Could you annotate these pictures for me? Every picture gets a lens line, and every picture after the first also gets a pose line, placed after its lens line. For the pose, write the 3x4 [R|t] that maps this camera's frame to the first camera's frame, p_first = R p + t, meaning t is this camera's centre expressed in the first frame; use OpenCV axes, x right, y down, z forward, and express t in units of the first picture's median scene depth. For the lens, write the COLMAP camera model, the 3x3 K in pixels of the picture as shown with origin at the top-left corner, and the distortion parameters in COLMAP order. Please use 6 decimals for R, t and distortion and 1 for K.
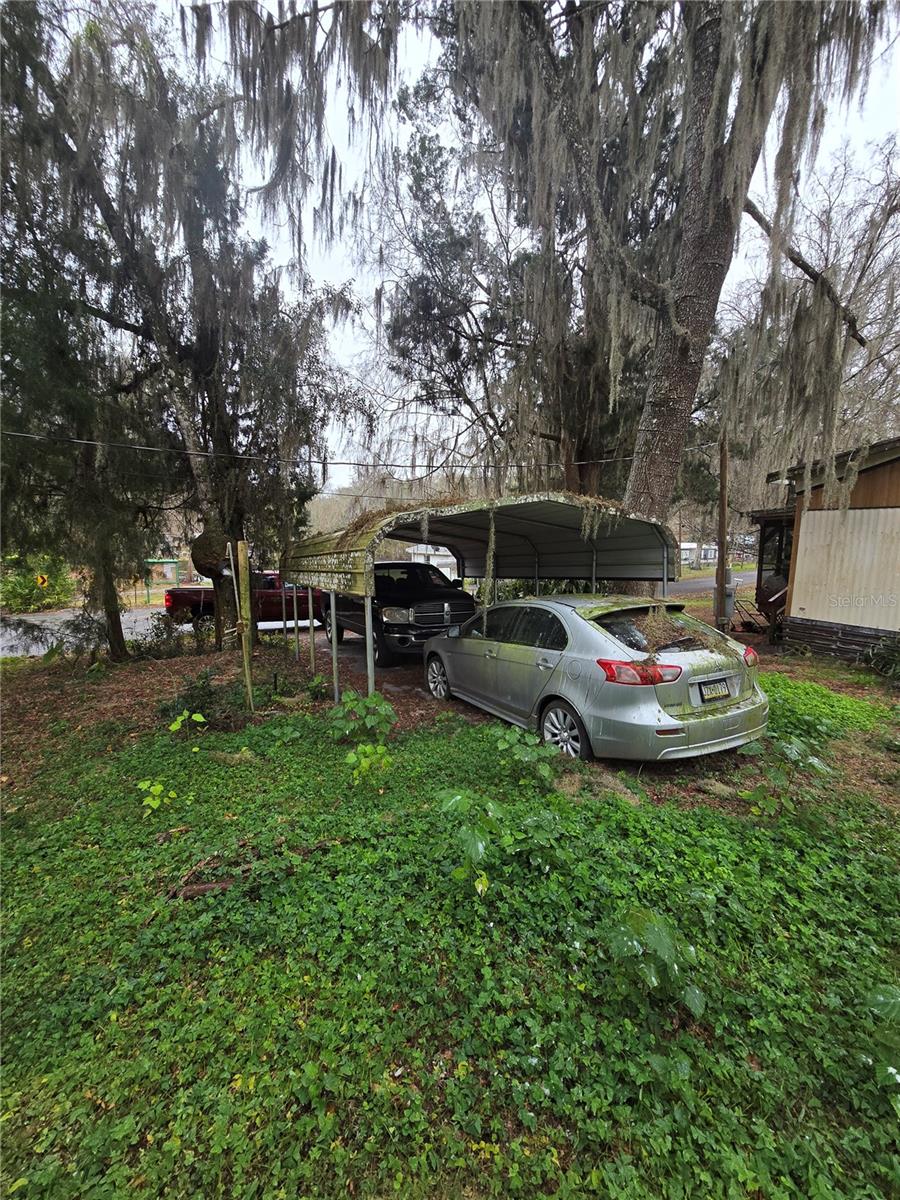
lens RADIAL K [[494.8, 0, 450.0], [0, 494.8, 600.0], [0, 0, 1]] dist [-0.001022, -0.000238]
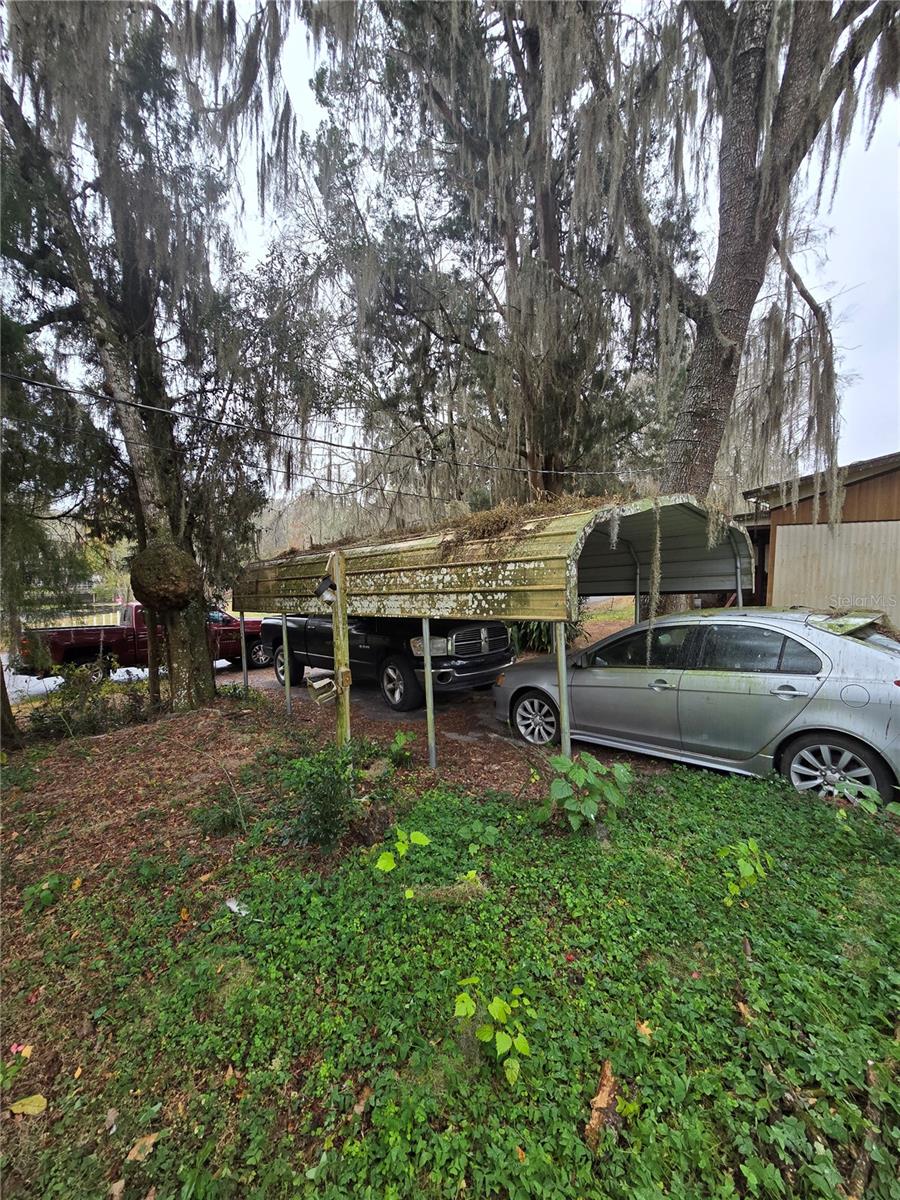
lens RADIAL K [[494.8, 0, 450.0], [0, 494.8, 600.0], [0, 0, 1]] dist [-0.001022, -0.000238]
pose [[0.951955, -0.036344, 0.304072, -0.331074], [0.051280, 0.997831, -0.041279, -0.010471], [-0.301913, 0.054889, 0.951754, 0.209415]]
